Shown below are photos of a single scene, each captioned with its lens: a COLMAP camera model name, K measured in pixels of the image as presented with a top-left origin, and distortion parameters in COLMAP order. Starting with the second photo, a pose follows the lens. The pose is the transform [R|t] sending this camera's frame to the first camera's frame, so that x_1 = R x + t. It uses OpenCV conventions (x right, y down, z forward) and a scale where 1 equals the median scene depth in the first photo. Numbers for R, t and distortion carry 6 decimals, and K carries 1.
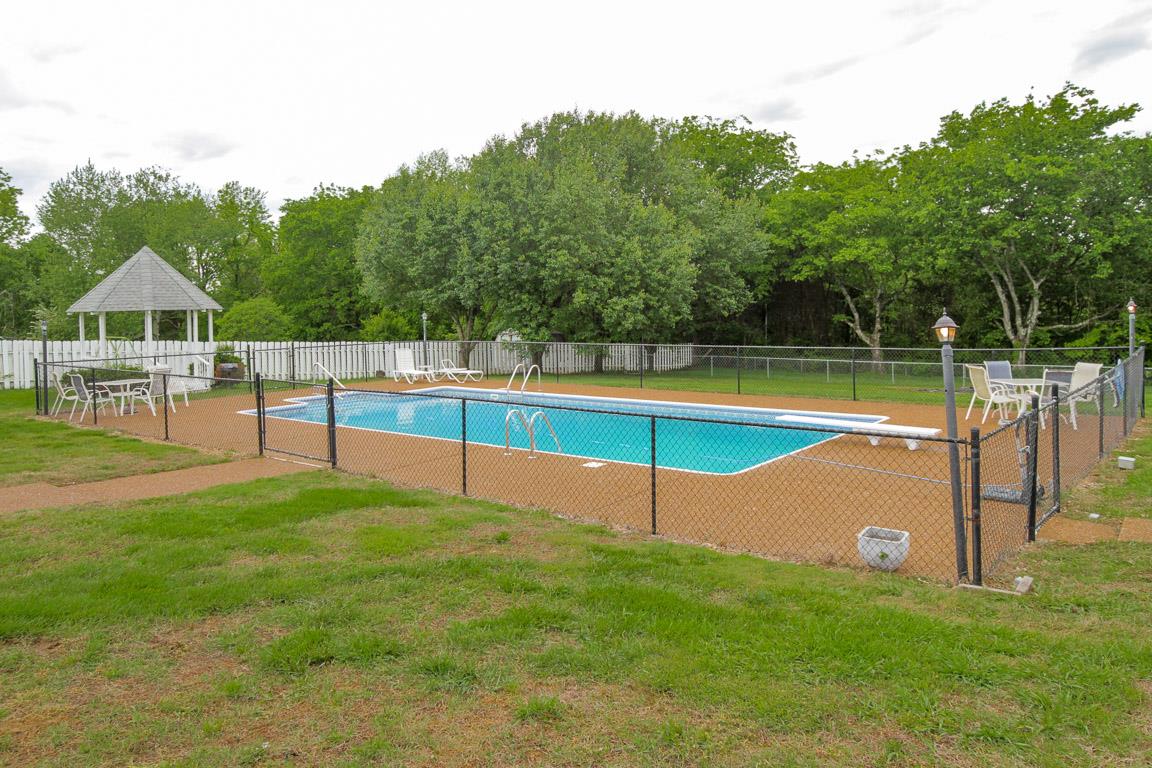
lens RADIAL K [[790.9, 0, 574.5], [0, 790.9, 384.1], [0, 0, 1]] dist [0.016259, 0.003133]
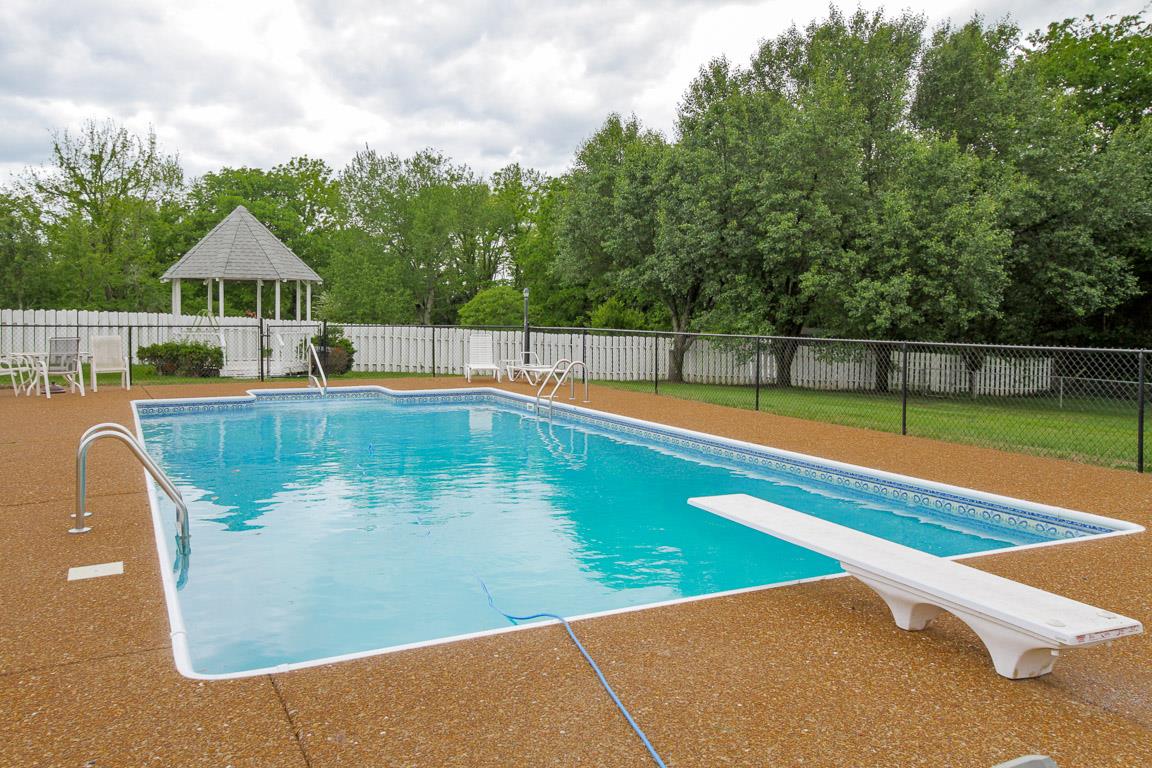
lens RADIAL K [[864.7, 0, 549.4], [0, 864.7, 382.4], [0, 0, 1]] dist [0.049975, 0.005228]
pose [[0.905544, 0.062416, -0.419636, 0.117408], [-0.067742, 0.997700, 0.002214, -0.004799], [0.418810, 0.026422, 0.907690, 0.196050]]
